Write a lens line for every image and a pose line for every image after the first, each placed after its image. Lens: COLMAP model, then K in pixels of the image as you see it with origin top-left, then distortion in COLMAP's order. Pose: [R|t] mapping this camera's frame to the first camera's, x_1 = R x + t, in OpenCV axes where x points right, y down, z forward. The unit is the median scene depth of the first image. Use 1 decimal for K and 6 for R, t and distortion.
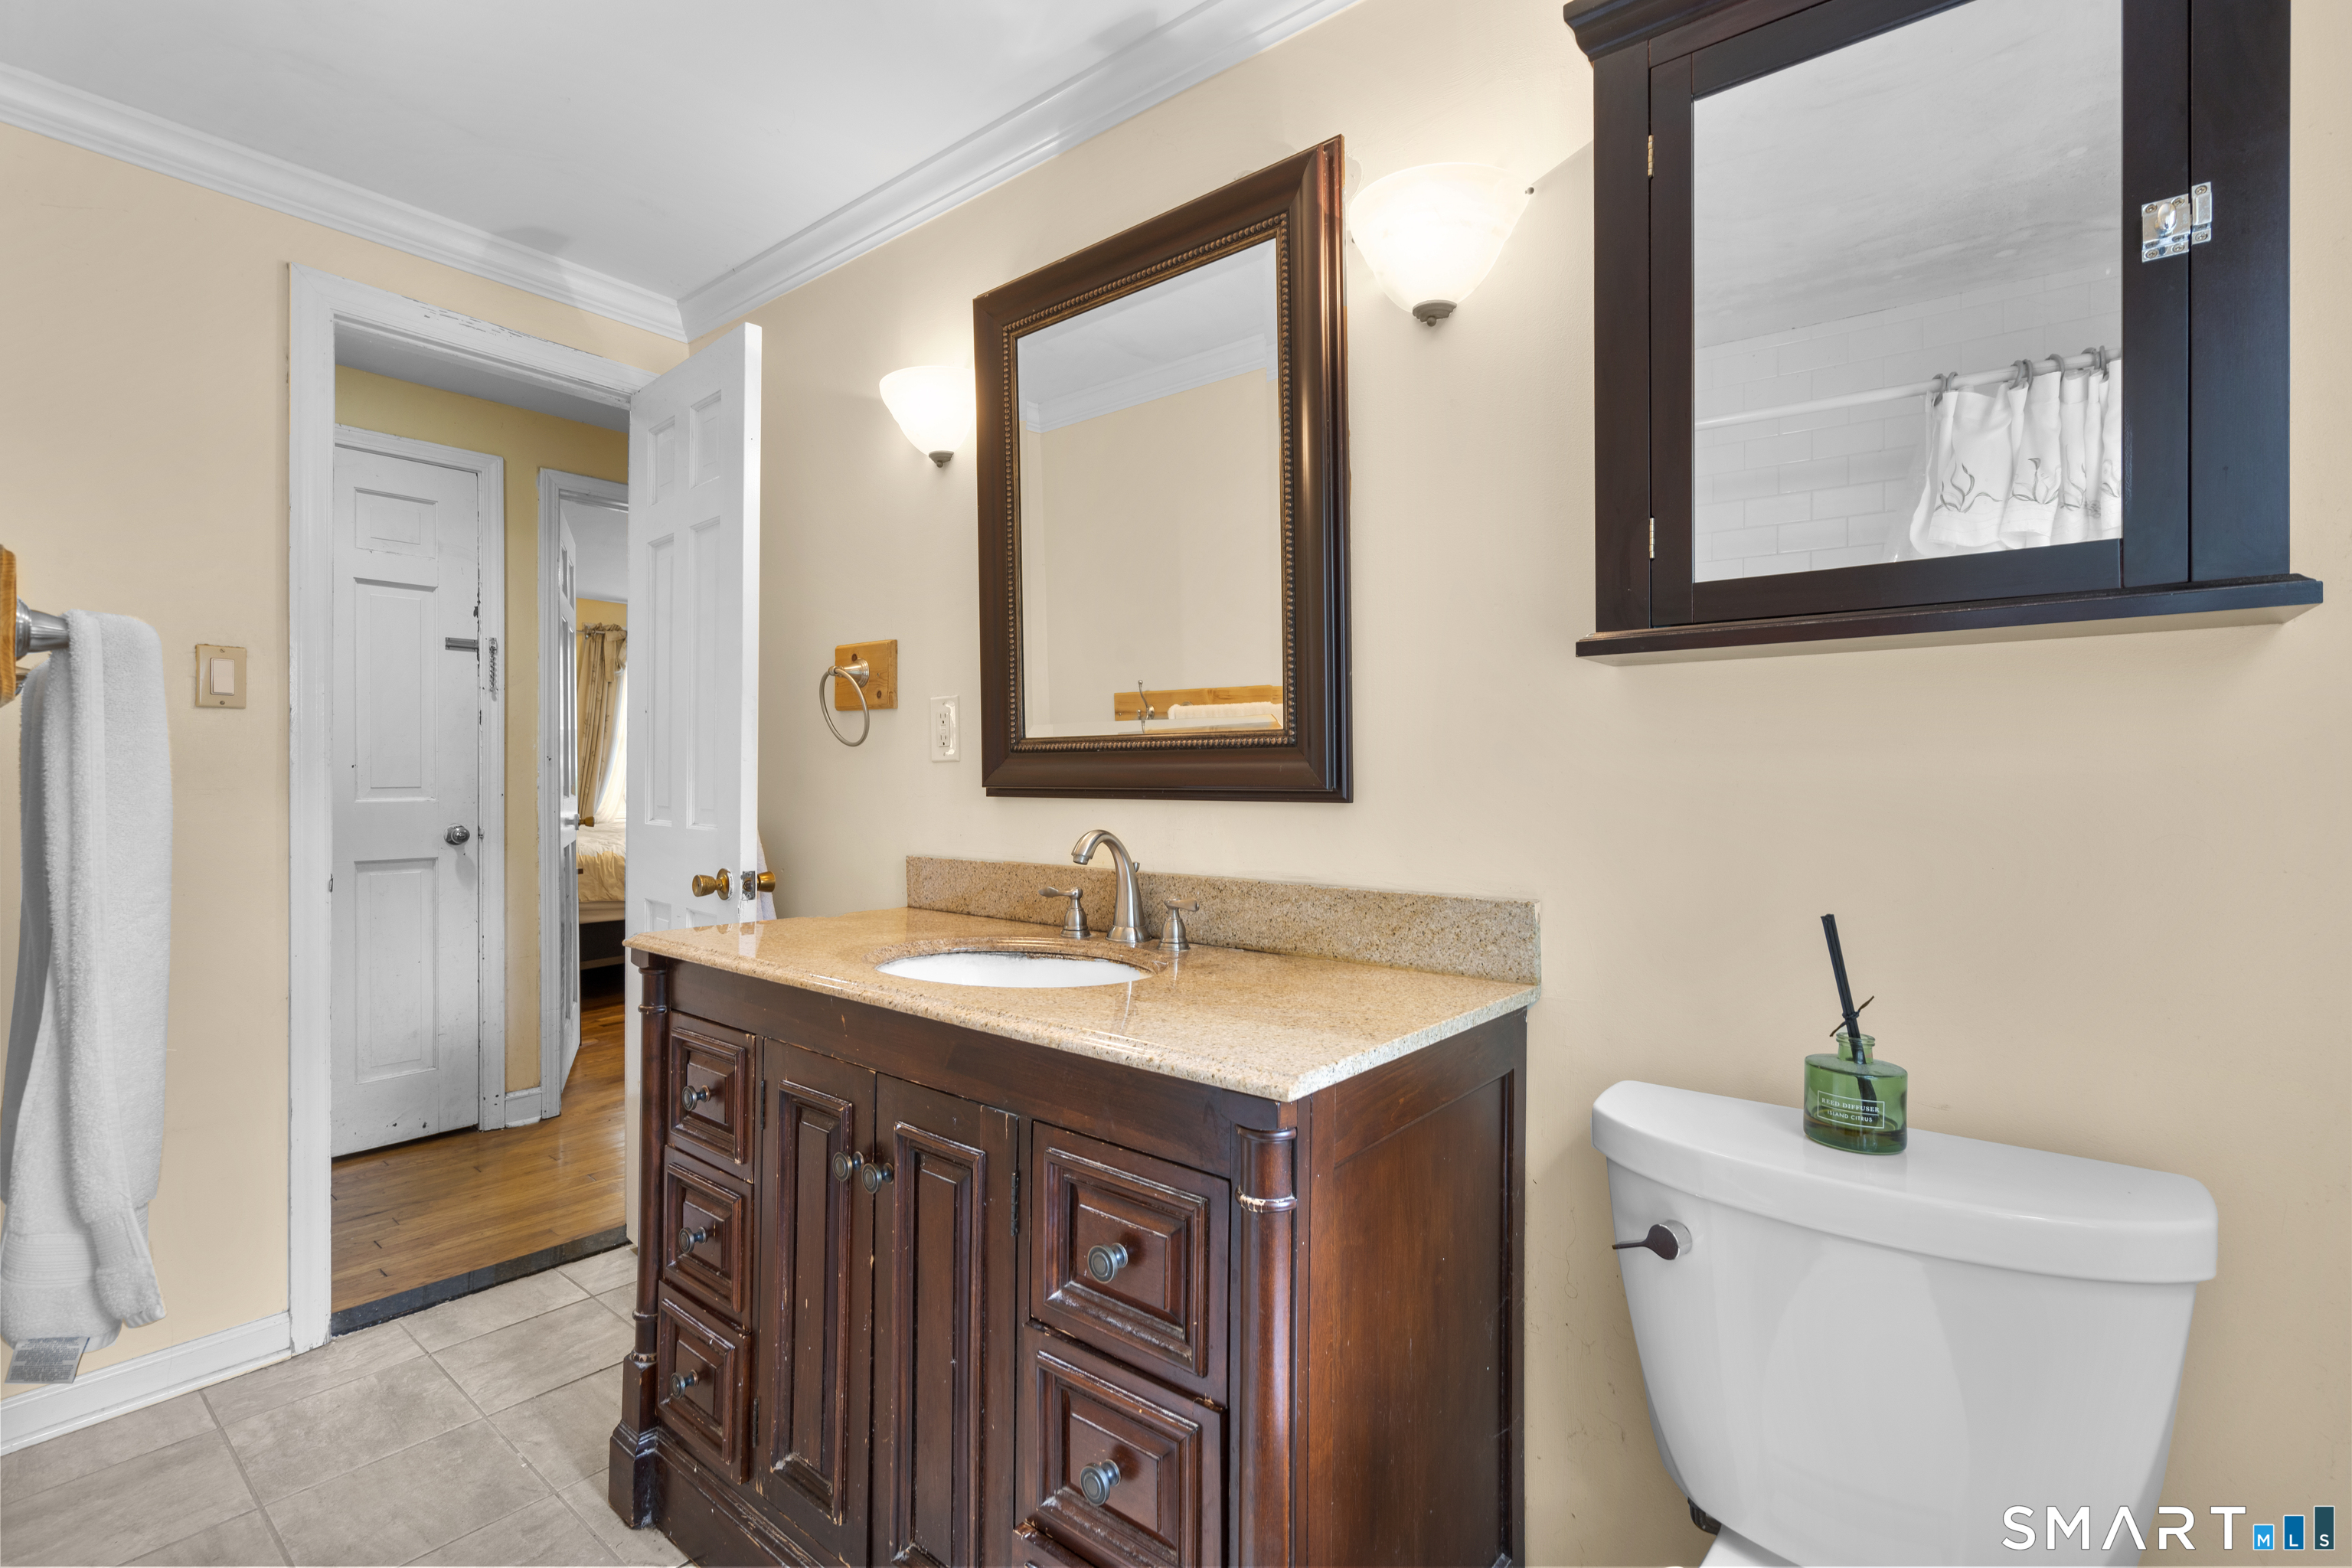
lens RADIAL K [[1064.5, 0, 1176.0], [0, 1064.5, 784.7], [0, 0, 1]] dist [-0.003924, 0.000142]
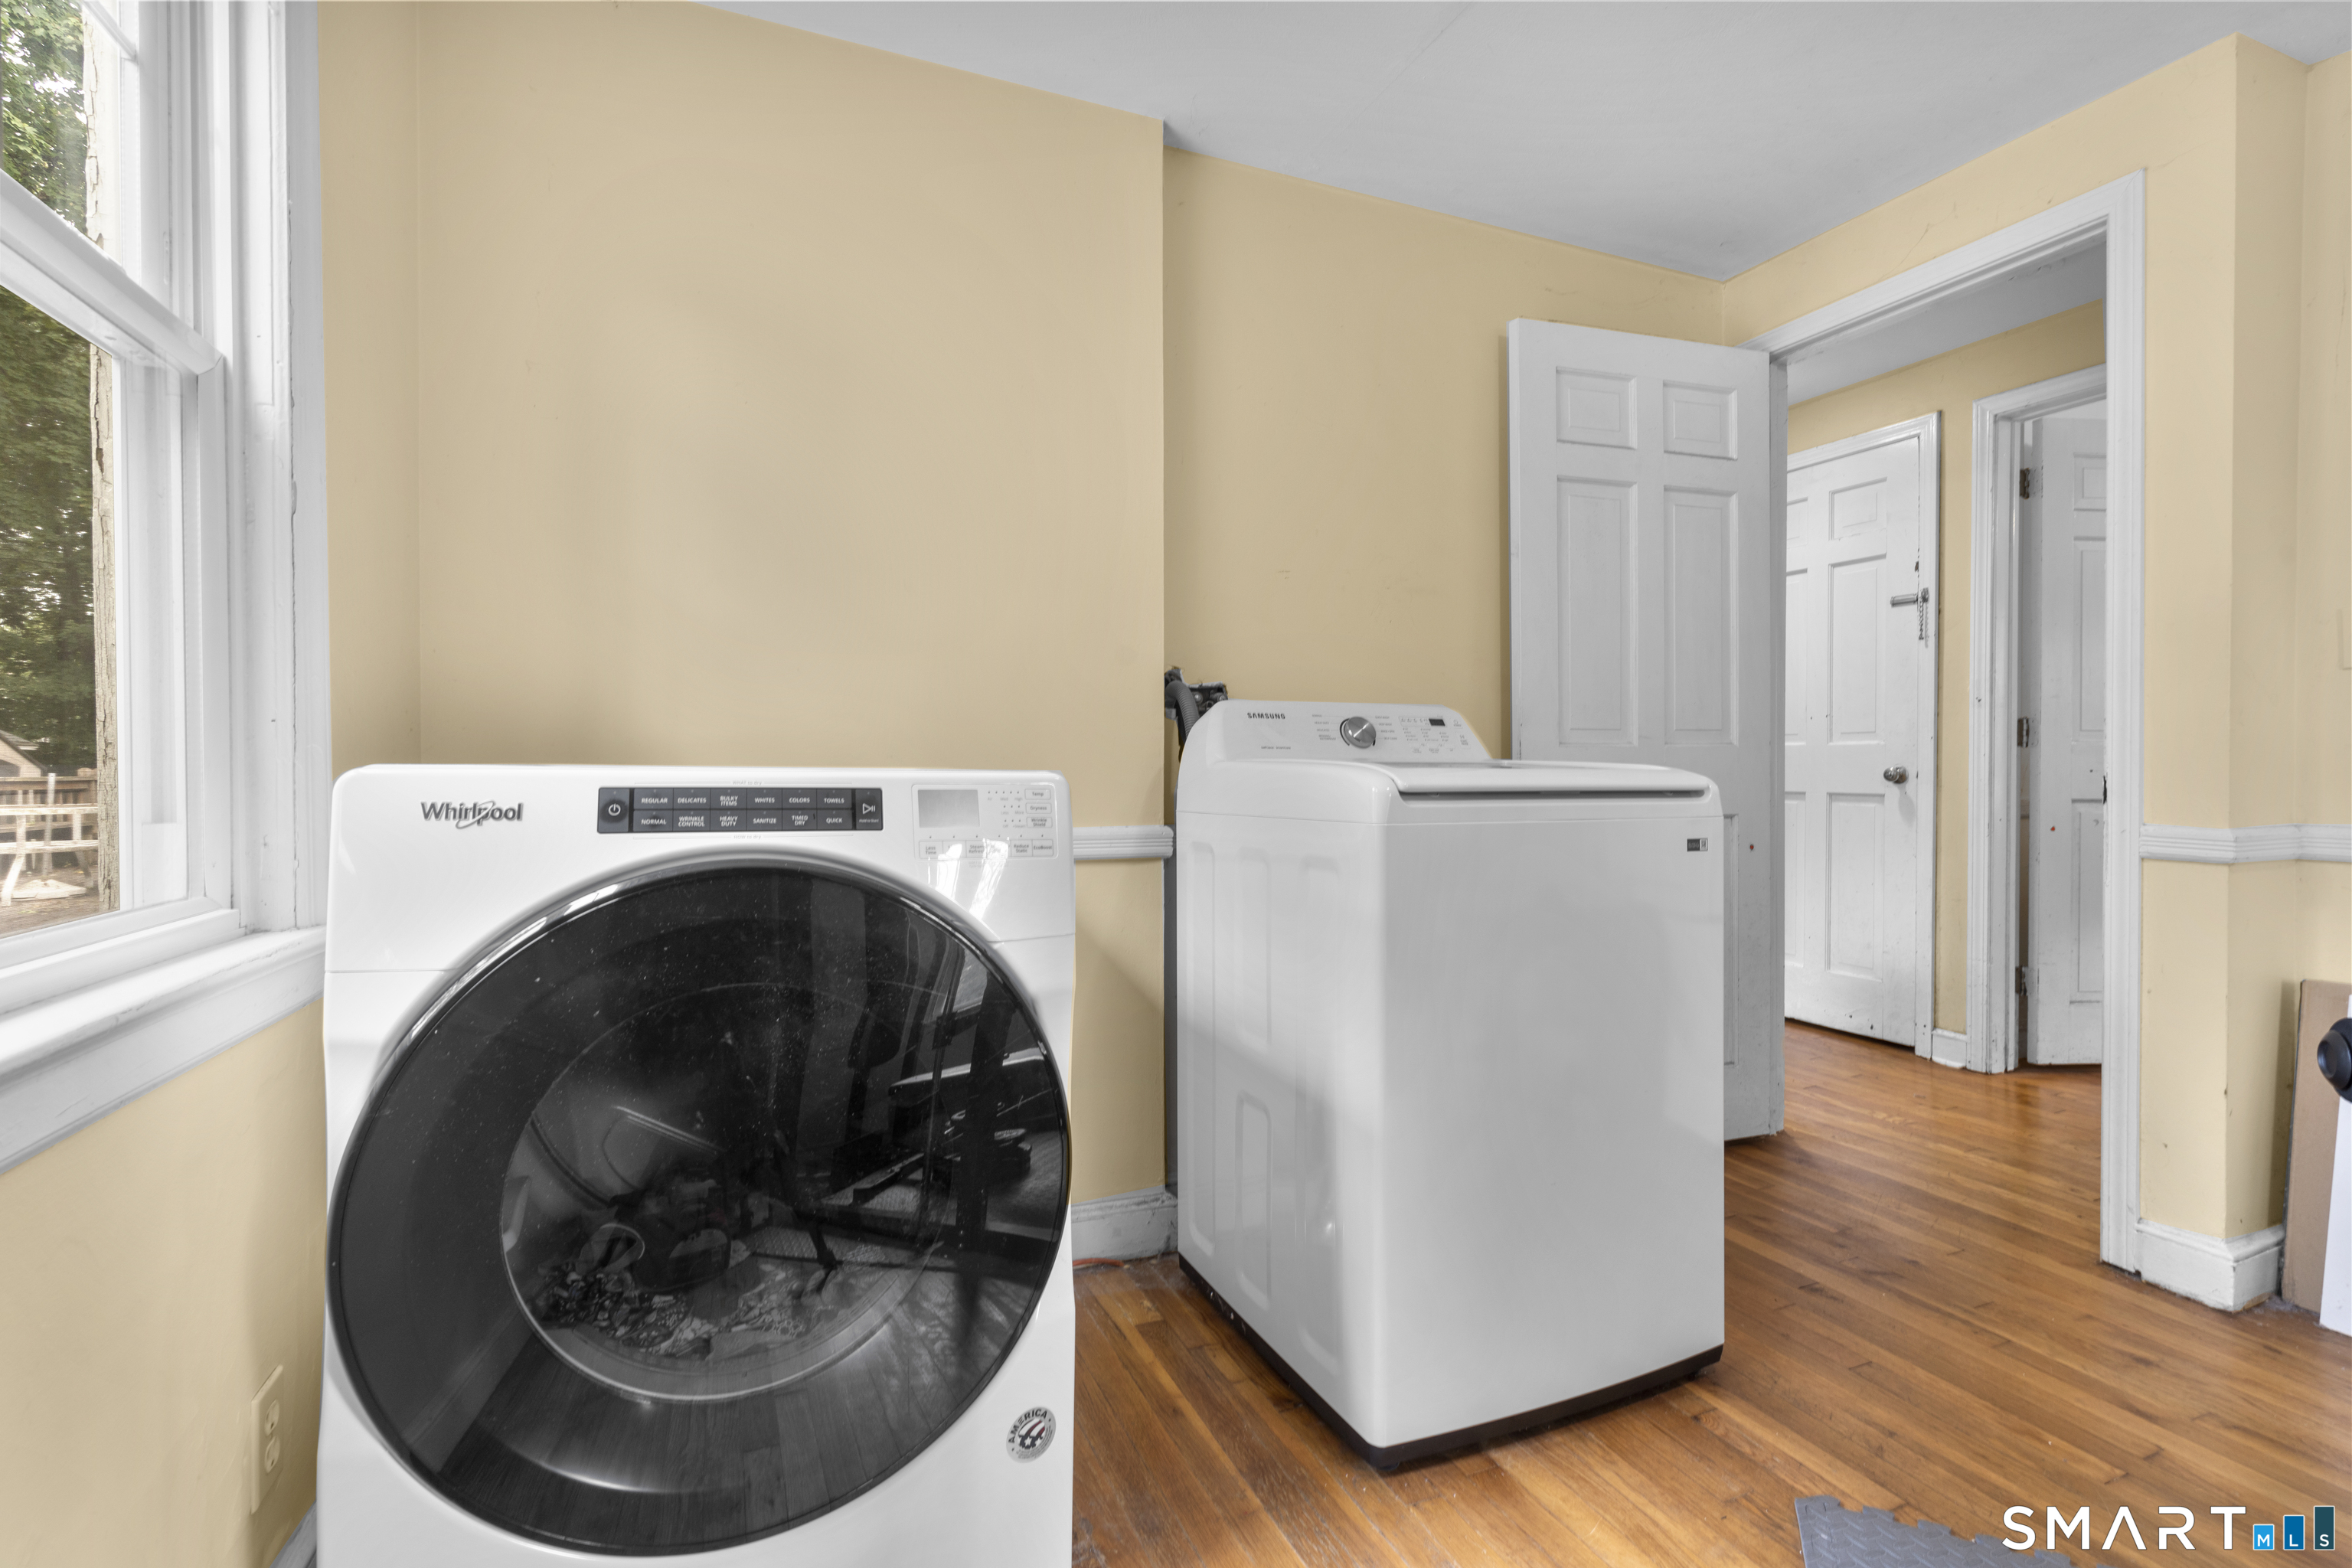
lens RADIAL K [[1064.5, 0, 1175.7], [0, 1064.5, 775.6], [0, 0, 1]] dist [-0.003924, 0.000142]
pose [[-0.479758, 0.002689, -0.877397, 0.641669], [-0.007964, 0.999941, 0.007420, 0.046136], [0.877365, 0.010547, -0.479708, 0.869849]]
